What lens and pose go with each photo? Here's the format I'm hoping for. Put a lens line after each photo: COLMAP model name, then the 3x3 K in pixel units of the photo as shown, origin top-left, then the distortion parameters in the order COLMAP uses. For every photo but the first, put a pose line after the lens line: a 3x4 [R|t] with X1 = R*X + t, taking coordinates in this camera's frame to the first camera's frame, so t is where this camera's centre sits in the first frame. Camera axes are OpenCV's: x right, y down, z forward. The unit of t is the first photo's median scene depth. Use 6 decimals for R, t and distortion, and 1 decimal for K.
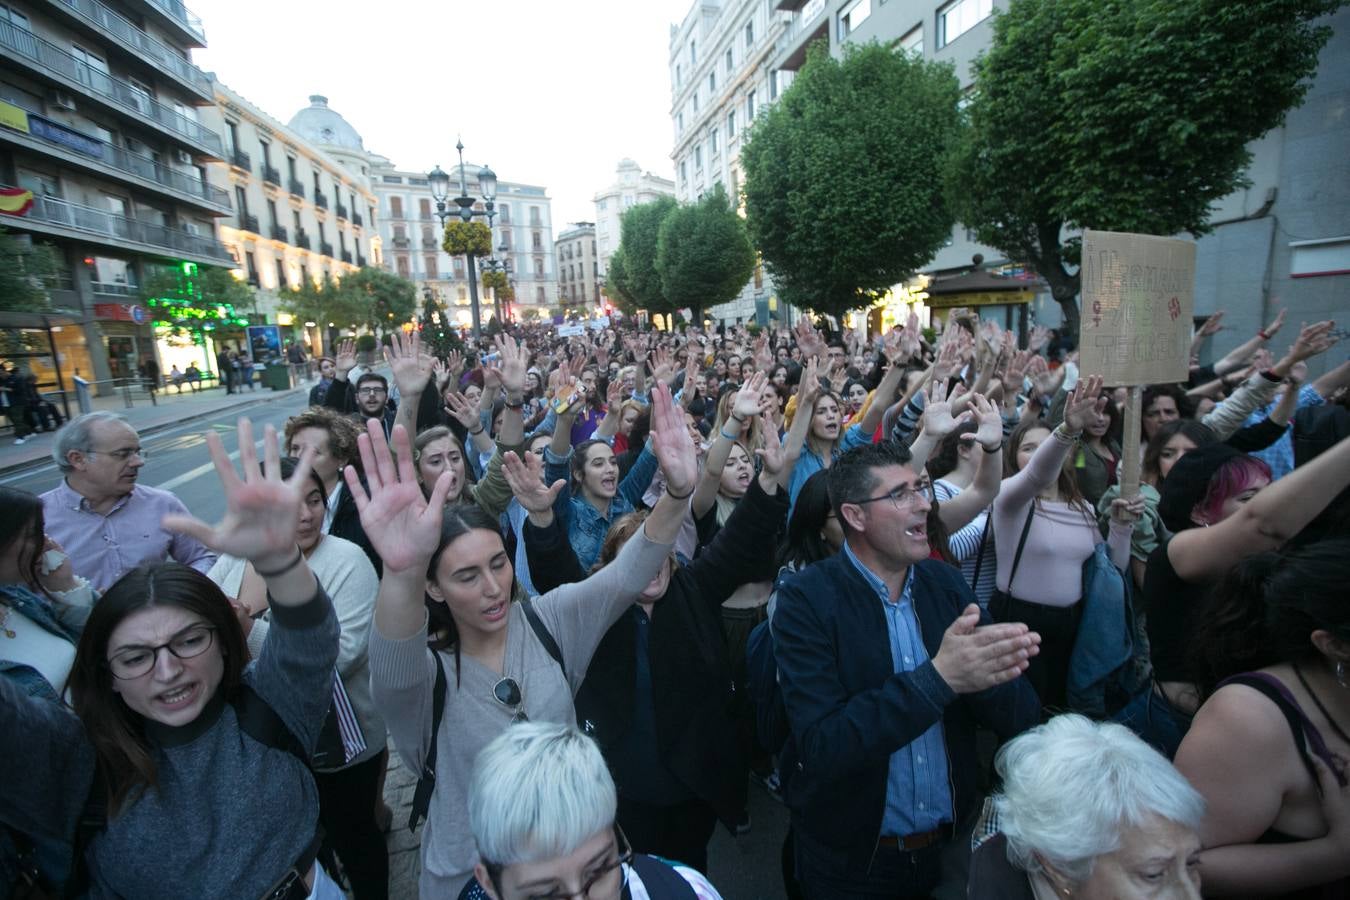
lens RADIAL K [[617.2, 0, 671.2], [0, 617.2, 443.3], [0, 0, 1]] dist [-0.036653, 0.010479]
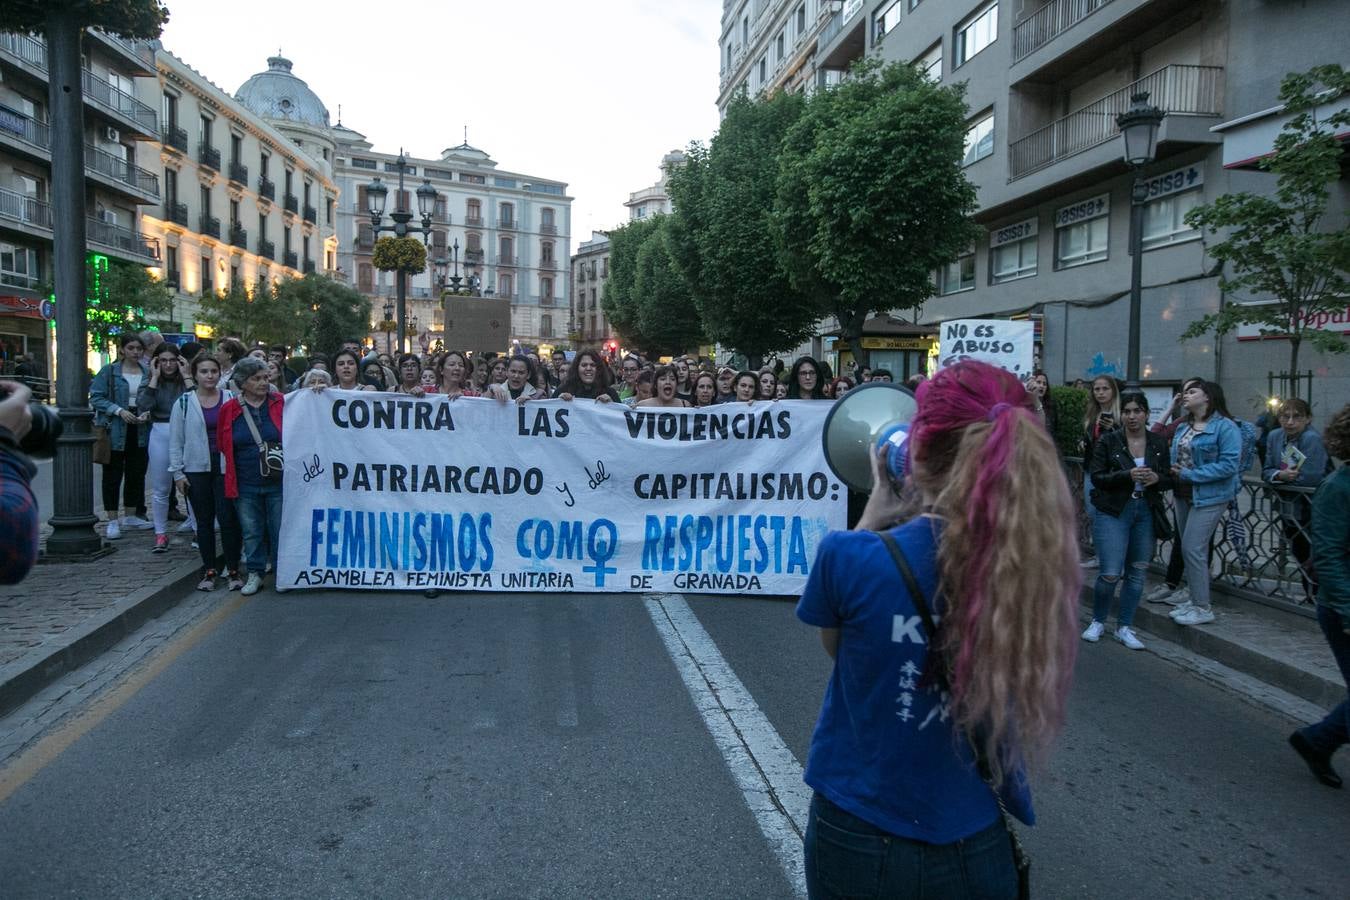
lens RADIAL K [[948.8, 0, 675.0], [0, 948.8, 450.0], [0, 0, 1]] dist [-0.024168, 0.059952]
pose [[0.993328, 0.072334, -0.089814, 0.132862], [-0.082498, 0.989915, -0.115160, 0.054644], [0.080578, 0.121801, 0.989278, -0.208008]]
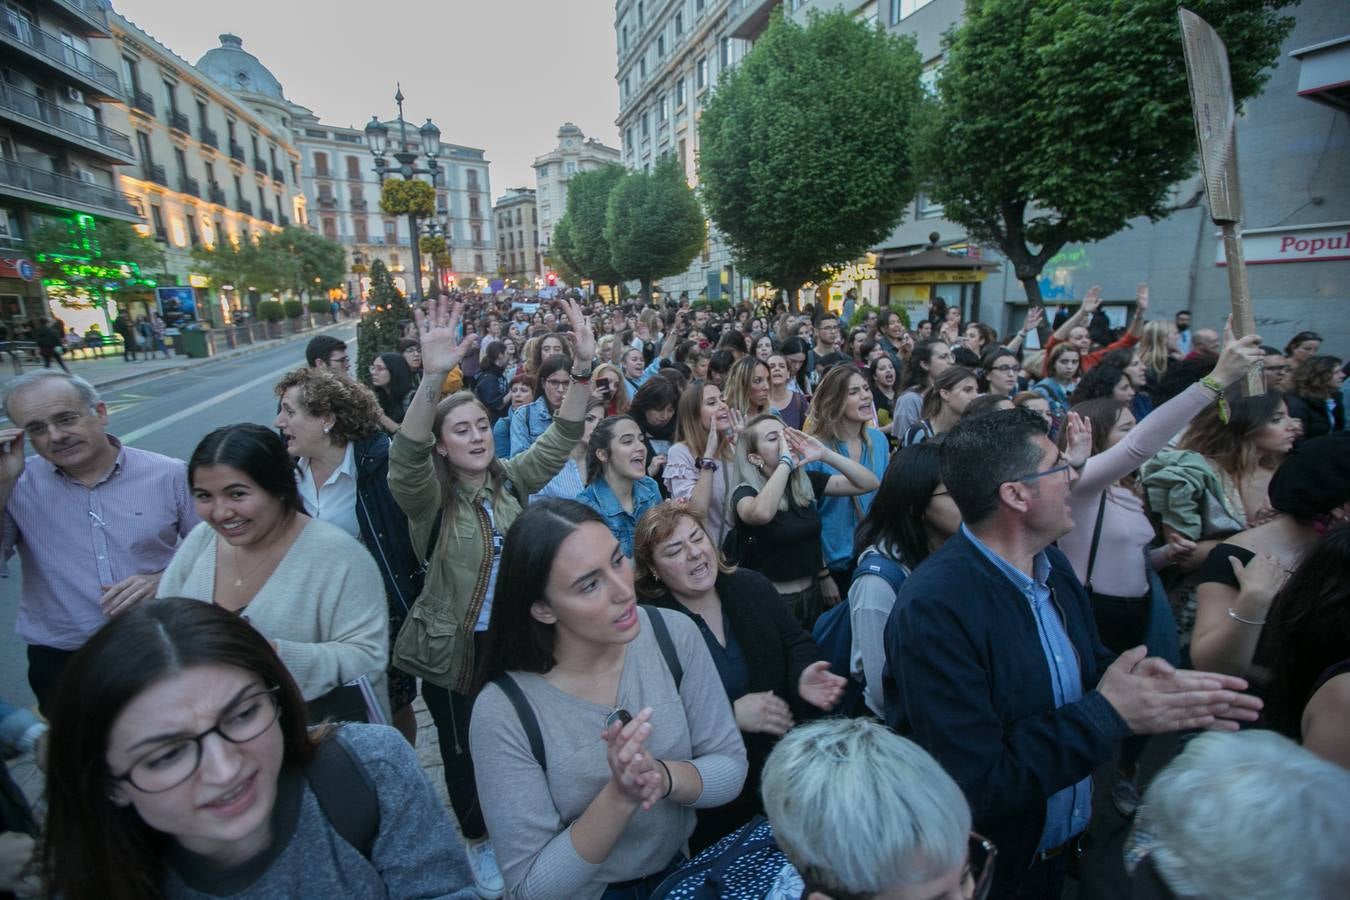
lens RADIAL K [[617.2, 0, 671.2], [0, 617.2, 443.3], [0, 0, 1]] dist [-0.036653, 0.010479]
pose [[0.995262, 0.002506, 0.097201, -0.011632], [-0.006485, 0.999153, 0.040640, 0.000134], [-0.097017, -0.041078, 0.994435, 0.009175]]
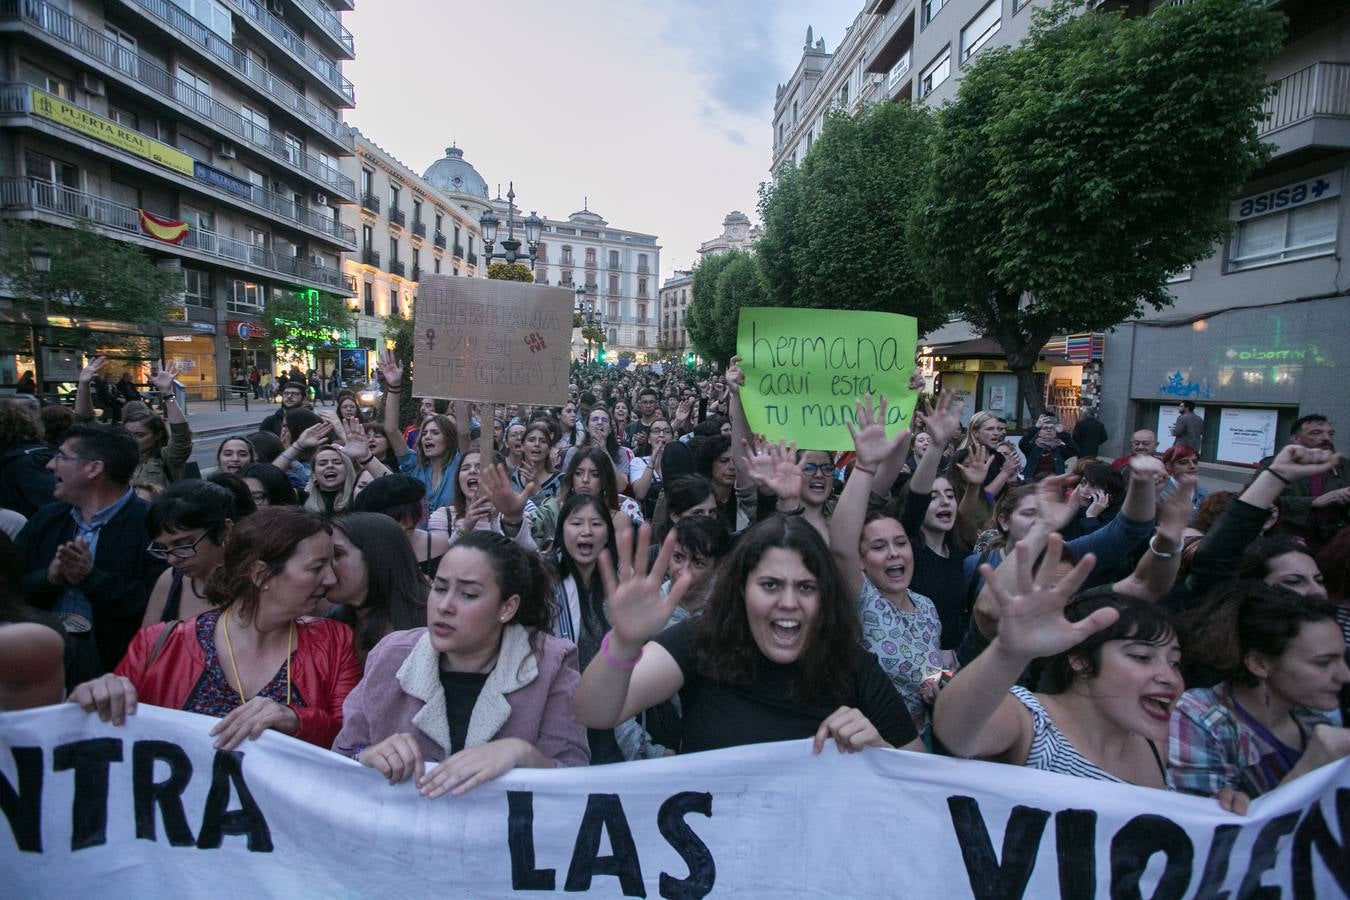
lens RADIAL K [[623.3, 0, 674.6], [0, 623.3, 440.8], [0, 0, 1]] dist [-0.048347, 0.020322]
pose [[0.982004, 0.087447, -0.167396, 0.081984], [-0.100836, 0.992205, -0.073215, -0.003426], [0.159689, 0.088777, 0.983167, 0.007670]]
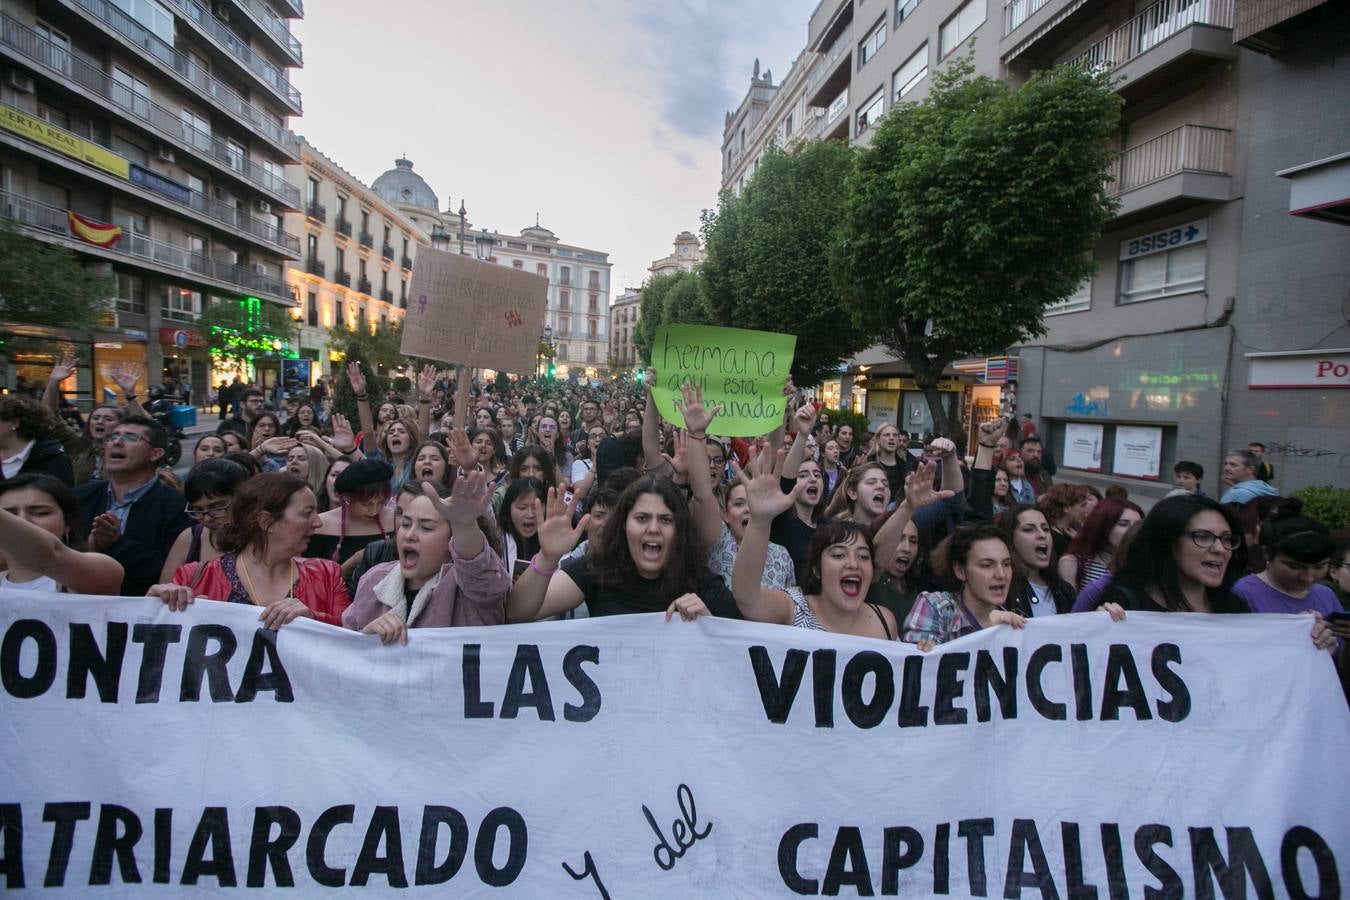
lens RADIAL K [[623.3, 0, 674.6], [0, 623.3, 440.8], [0, 0, 1]] dist [-0.048347, 0.020322]
pose [[0.991679, 0.090433, -0.091619, 0.089983], [-0.100116, 0.989175, -0.107284, 0.000954], [0.080925, 0.115564, 0.989998, -0.011311]]
